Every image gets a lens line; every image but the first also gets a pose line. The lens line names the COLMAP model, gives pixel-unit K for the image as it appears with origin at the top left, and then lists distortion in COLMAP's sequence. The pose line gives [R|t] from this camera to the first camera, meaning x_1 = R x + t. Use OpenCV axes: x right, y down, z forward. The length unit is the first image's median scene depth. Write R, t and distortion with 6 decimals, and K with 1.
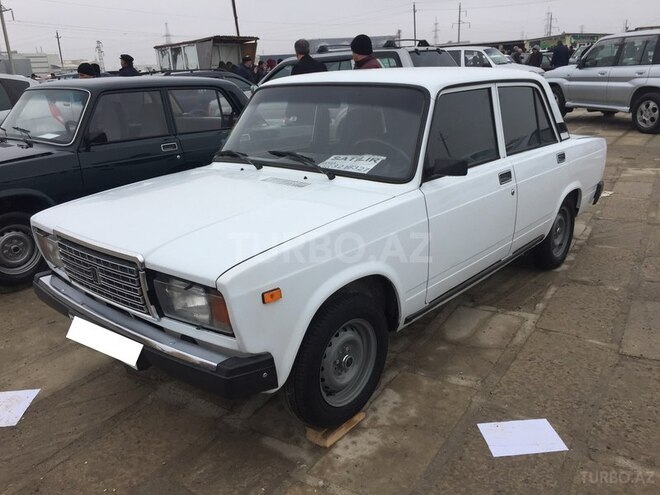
lens RADIAL K [[610.3, 0, 330.0], [0, 610.3, 247.5], [0, 0, 1]] dist [0.002847, -0.010835]
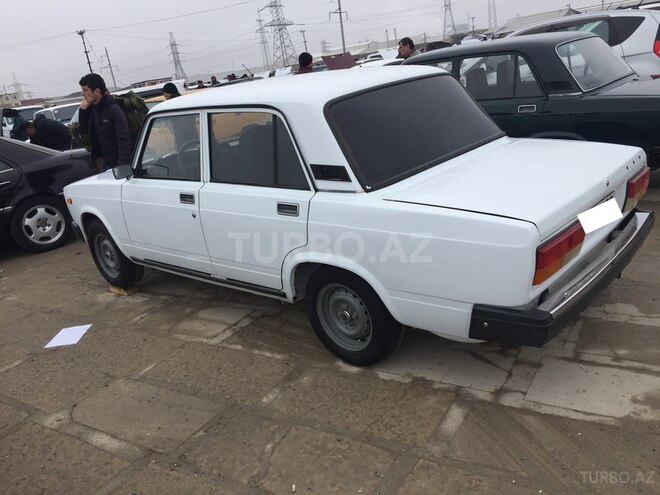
lens RADIAL K [[610.3, 0, 330.0], [0, 610.3, 247.5], [0, 0, 1]] dist [0.002847, -0.010835]
pose [[-0.066597, 0.345362, -0.936104, 1.270665], [-0.139546, 0.925742, 0.351467, -0.435387], [0.987974, 0.154036, -0.013458, 1.232678]]
